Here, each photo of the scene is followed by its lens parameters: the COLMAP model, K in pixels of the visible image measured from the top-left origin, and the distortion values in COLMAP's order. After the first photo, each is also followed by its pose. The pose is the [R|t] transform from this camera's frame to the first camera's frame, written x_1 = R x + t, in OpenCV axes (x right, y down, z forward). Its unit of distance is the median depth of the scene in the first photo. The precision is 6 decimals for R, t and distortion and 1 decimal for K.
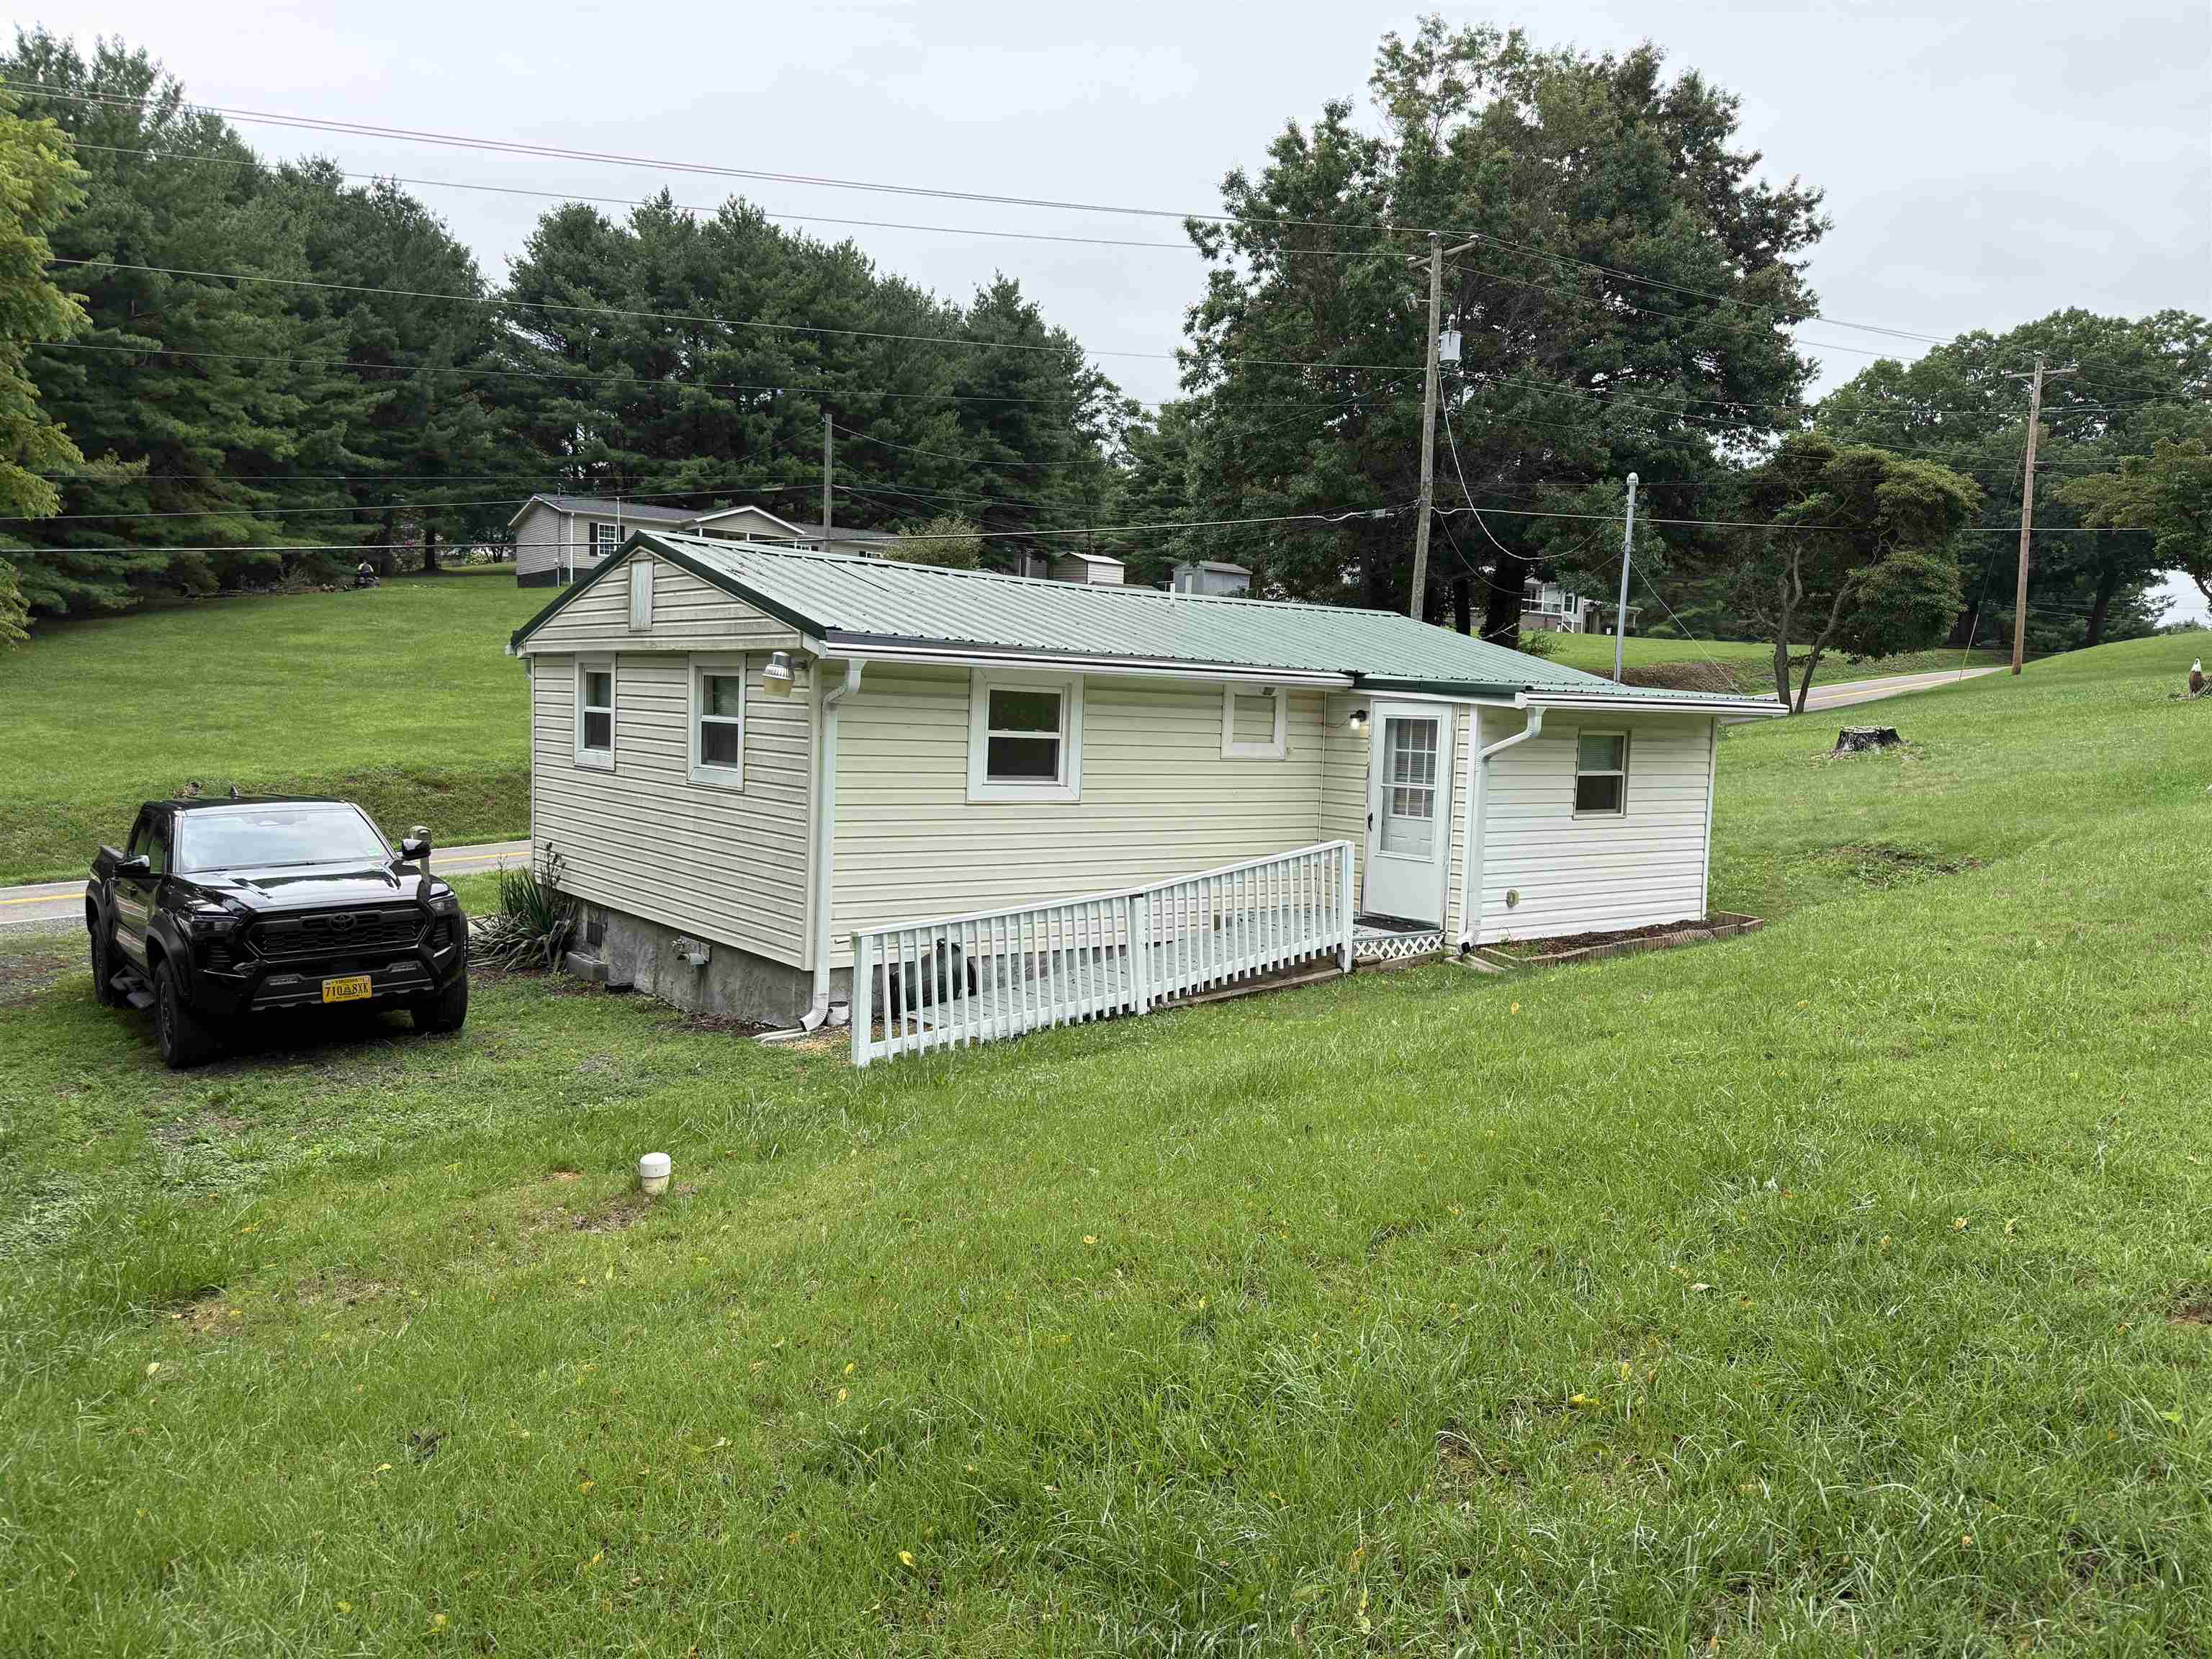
lens RADIAL K [[1572.2, 0, 1106.0], [0, 1572.2, 829.5], [0, 0, 1]] dist [0.033544, -0.031328]
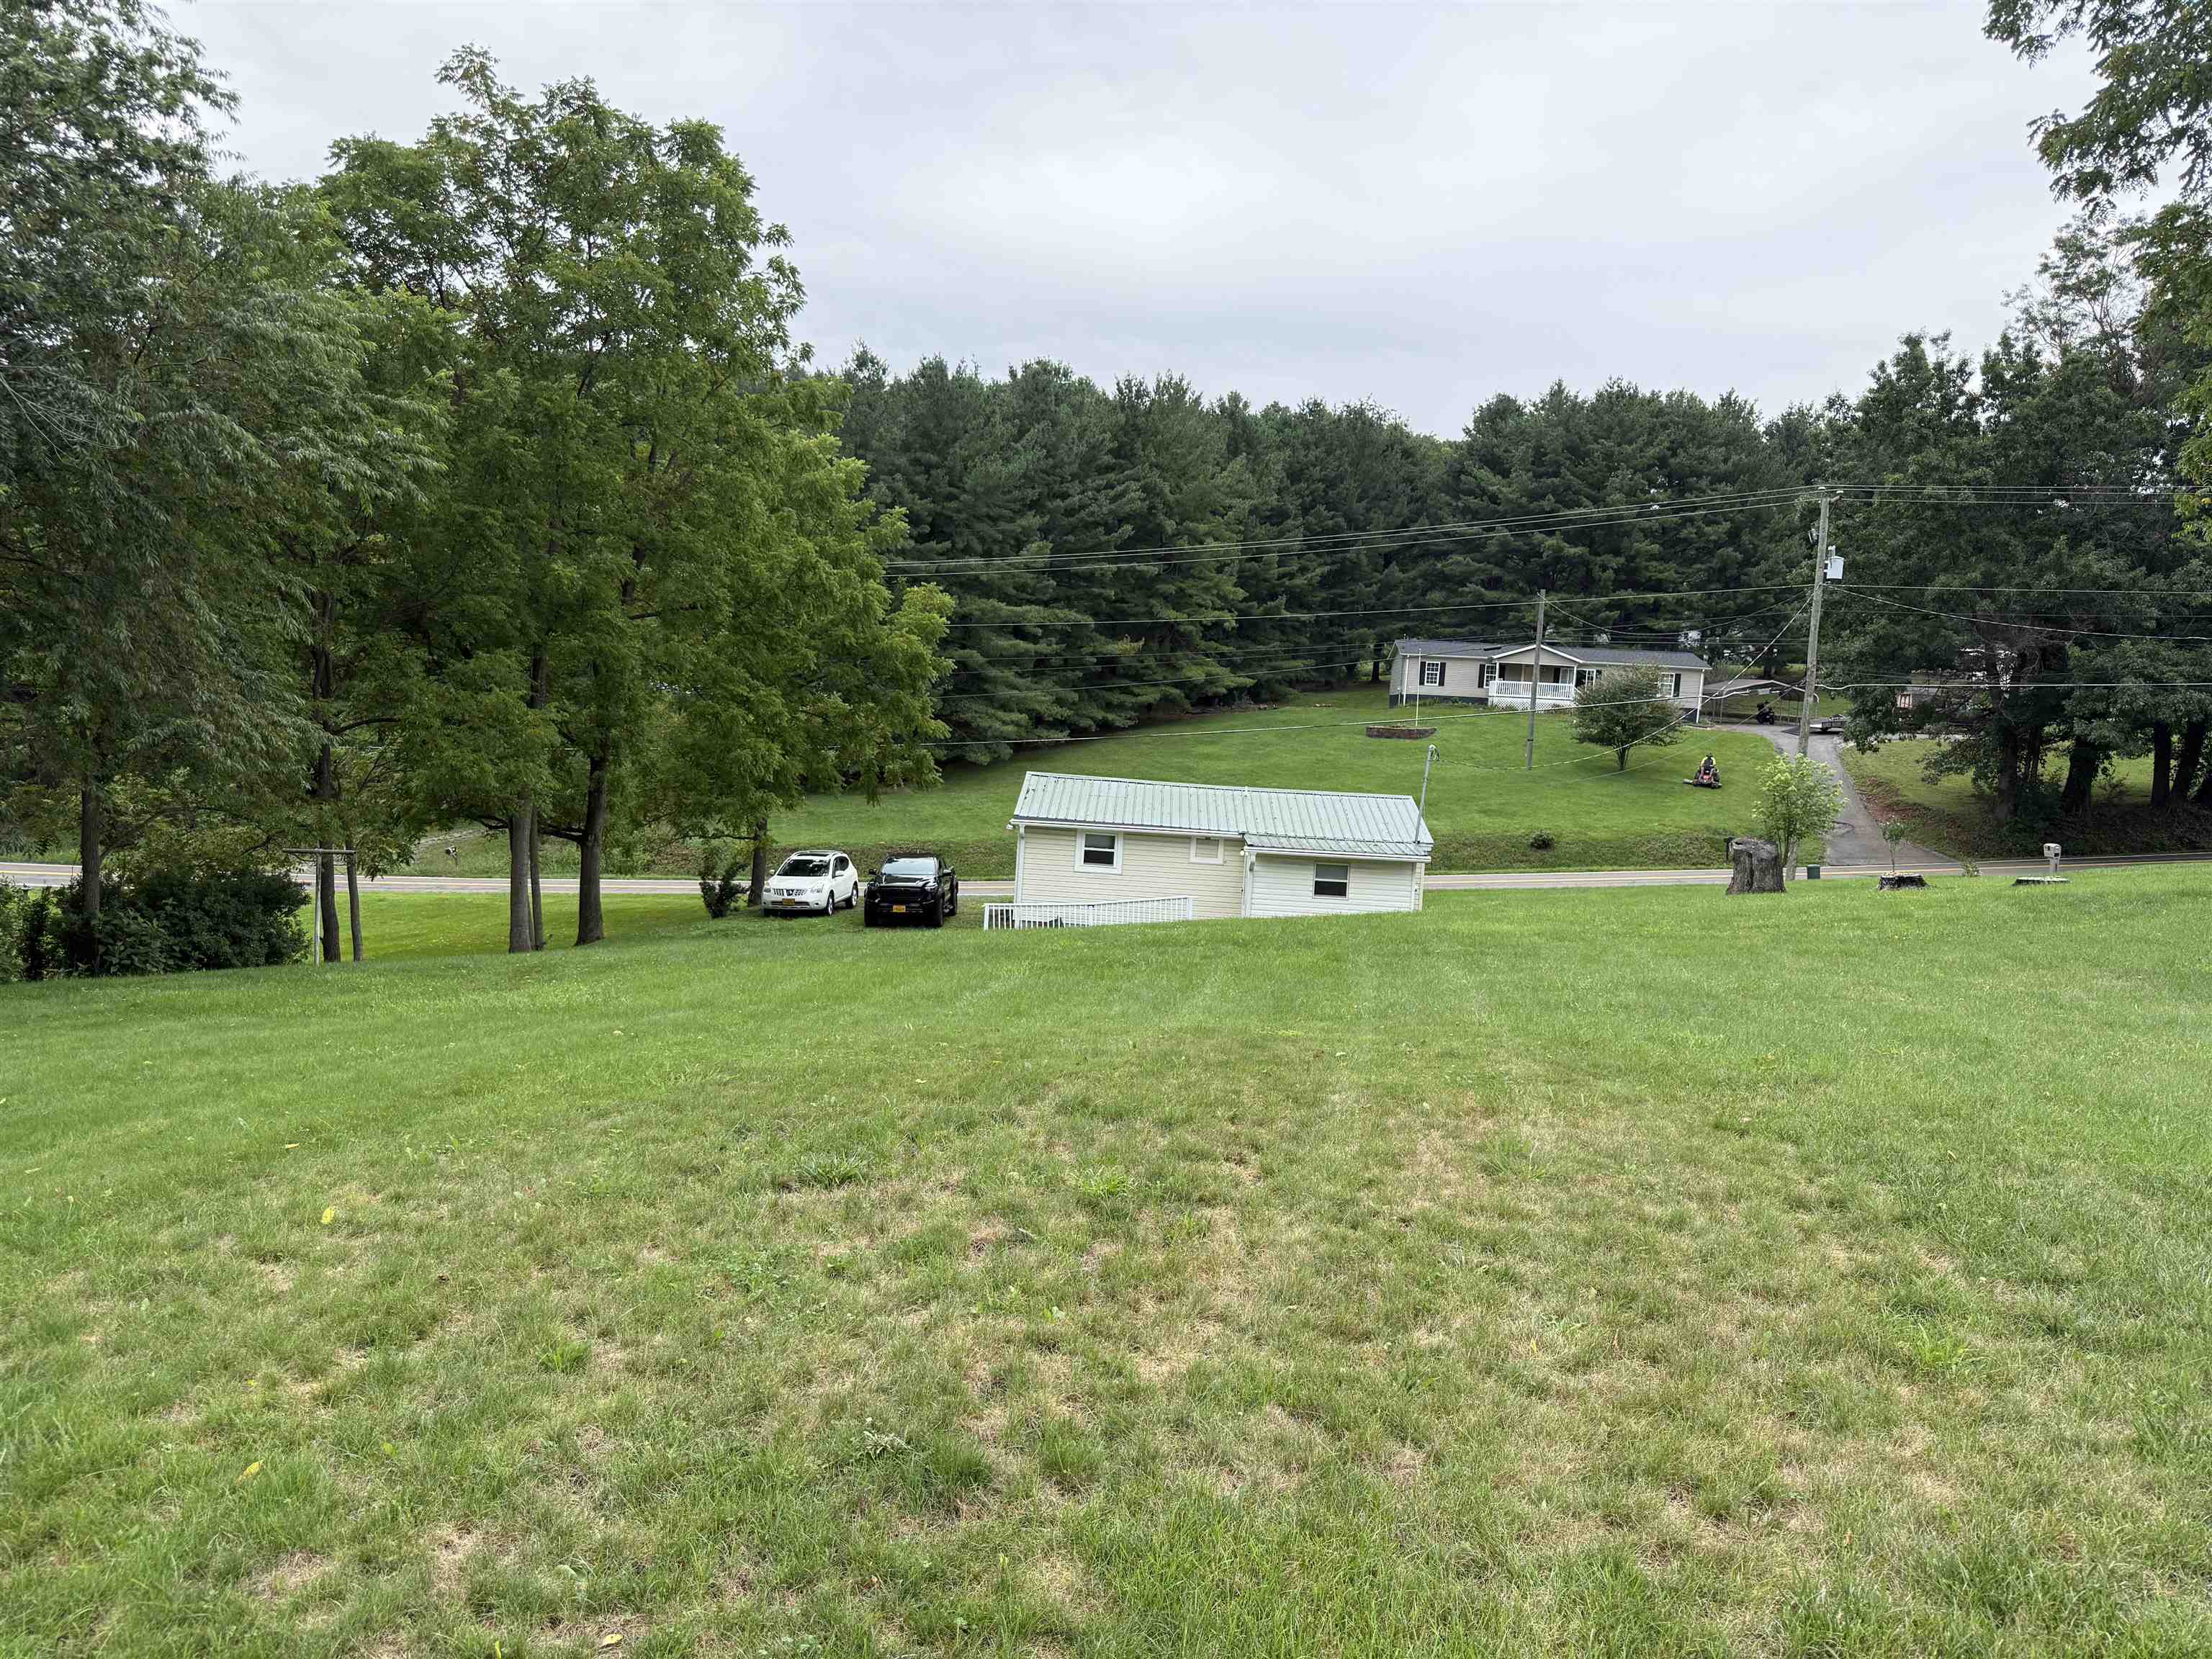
lens RADIAL K [[1552.7, 0, 1106.0], [0, 1552.7, 829.5], [0, 0, 1]] dist [0.120256, -0.160655]
pose [[0.772552, 0.056948, -0.632393, 0.373807], [-0.079100, 0.996843, -0.006864, -0.016452], [0.630005, 0.055325, 0.774618, -0.259785]]
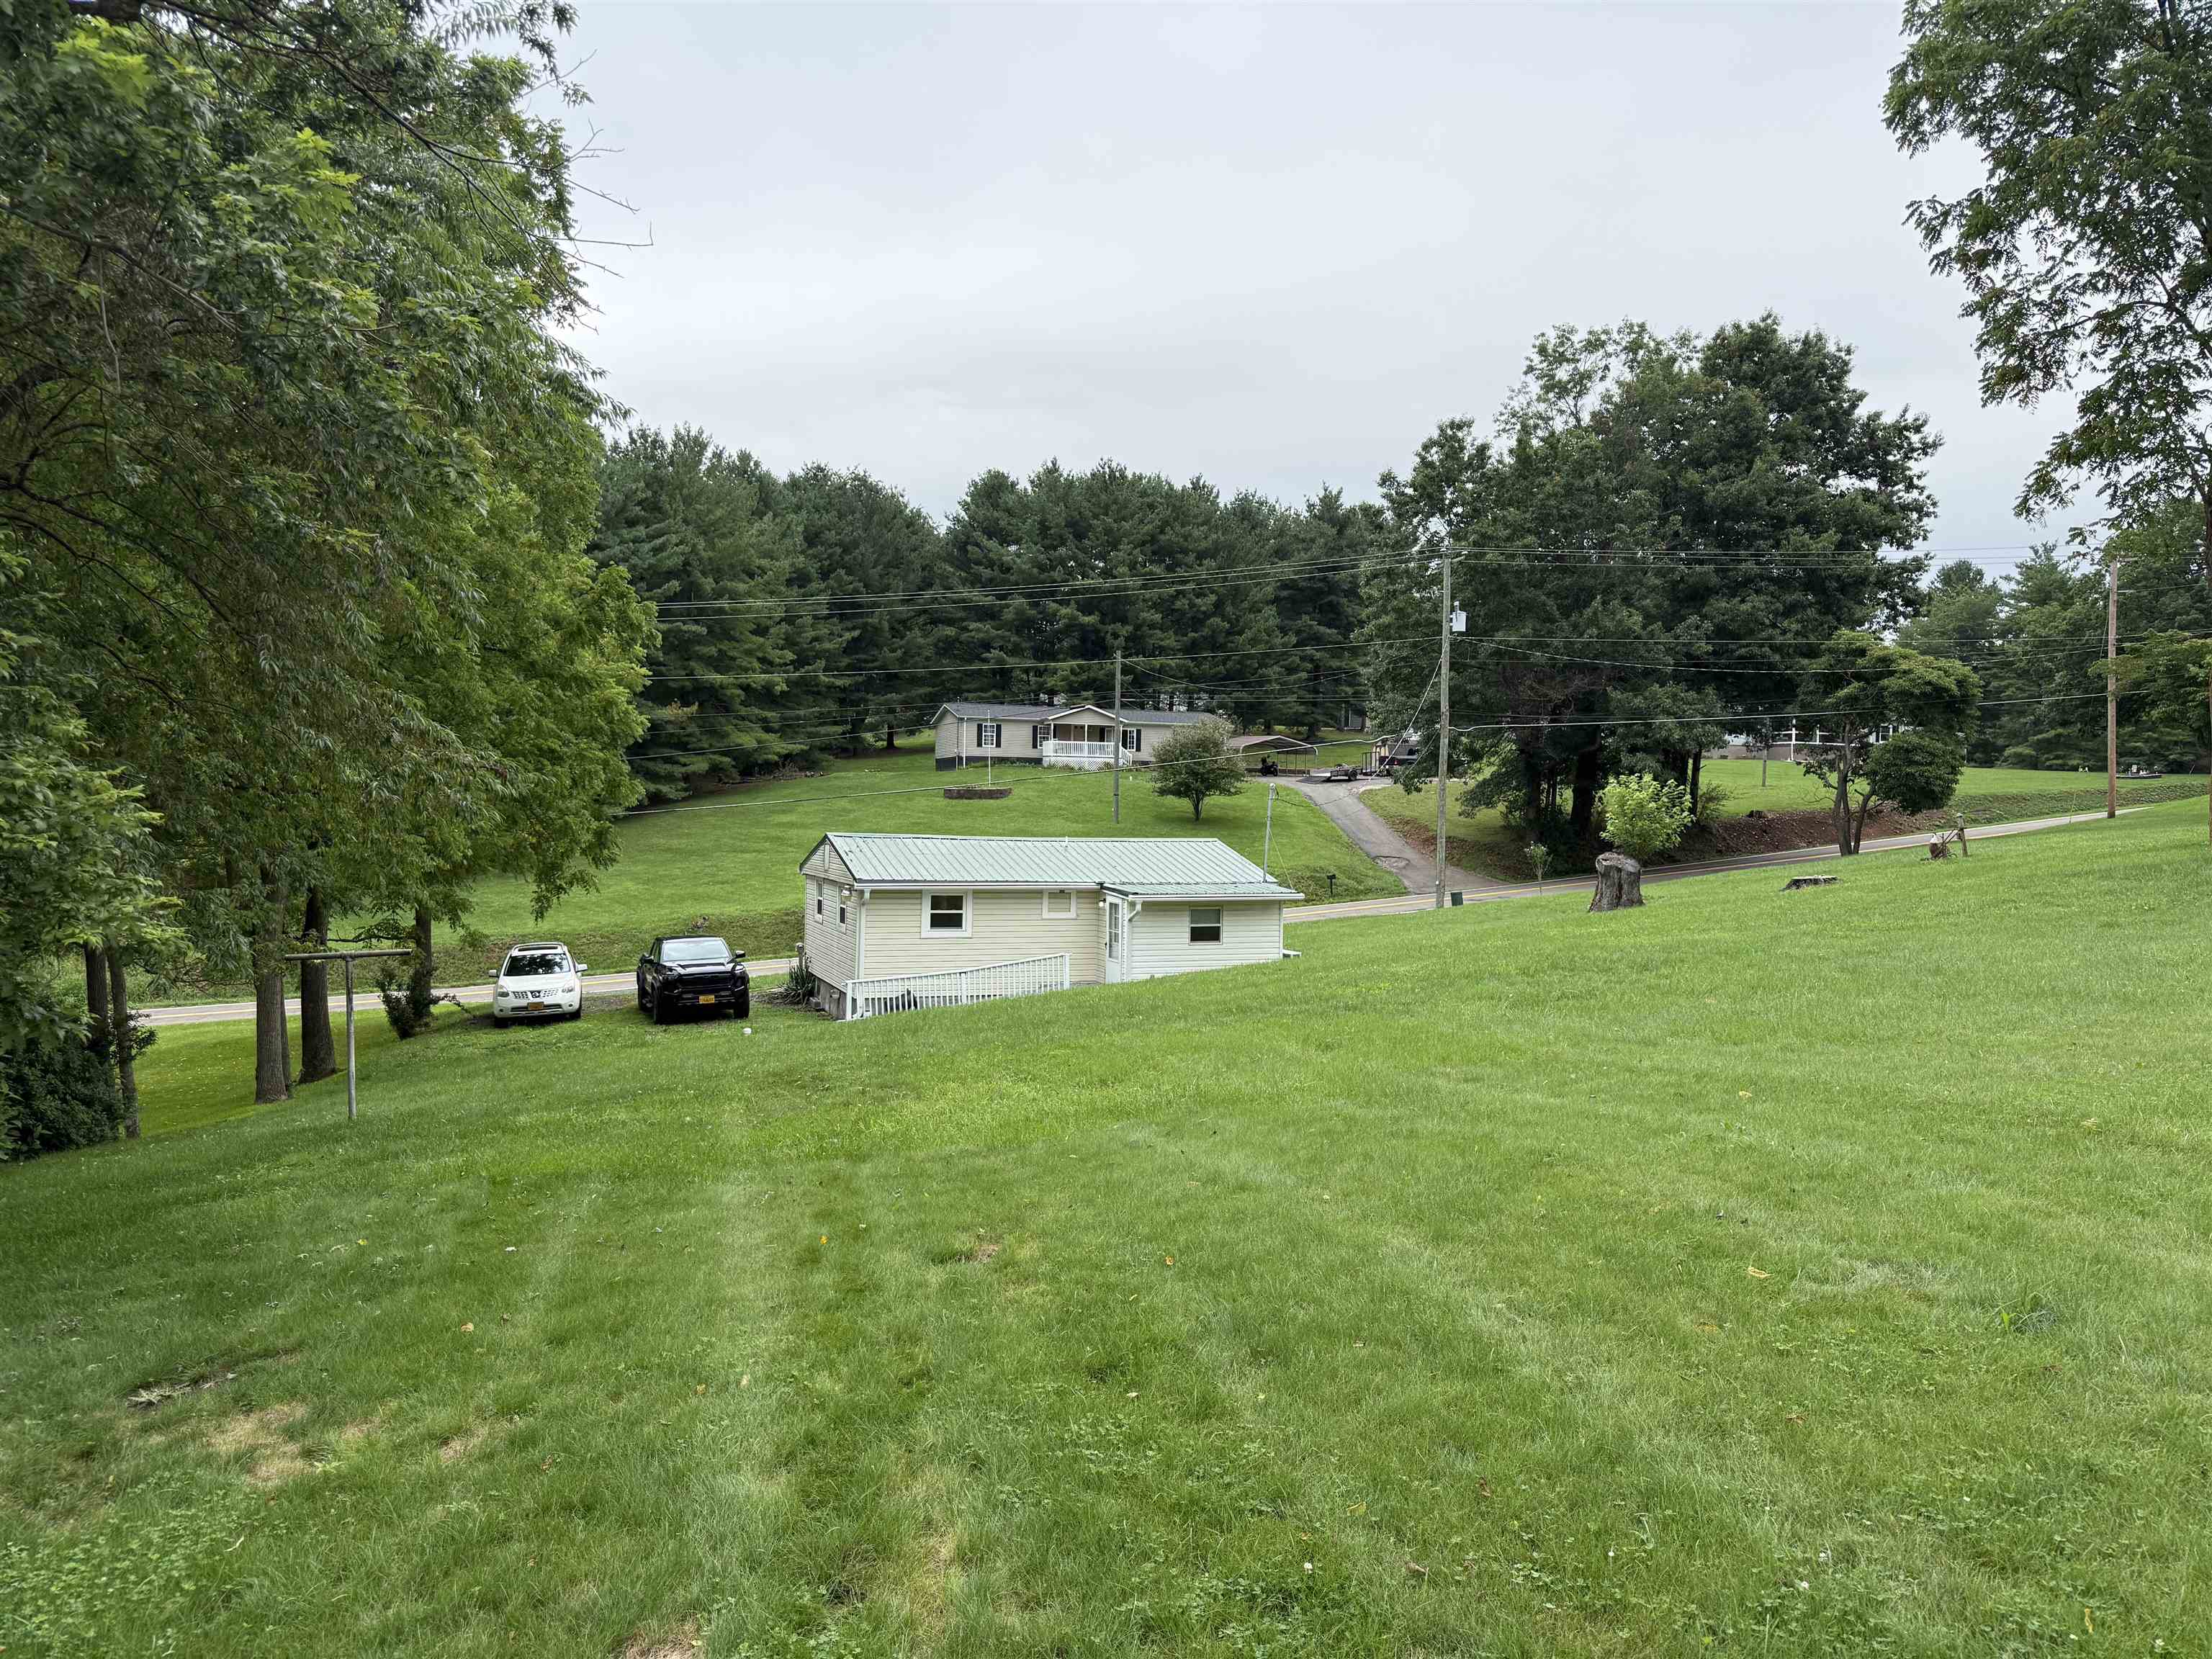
lens RADIAL K [[1535.8, 0, 1106.0], [0, 1535.8, 829.5], [0, 0, 1]] dist [0.157998, -0.241504]
pose [[0.955894, -0.015866, -0.293284, 0.201871], [-0.005447, 0.997411, -0.071709, -0.002986], [0.293662, 0.070144, 0.953332, -0.293167]]
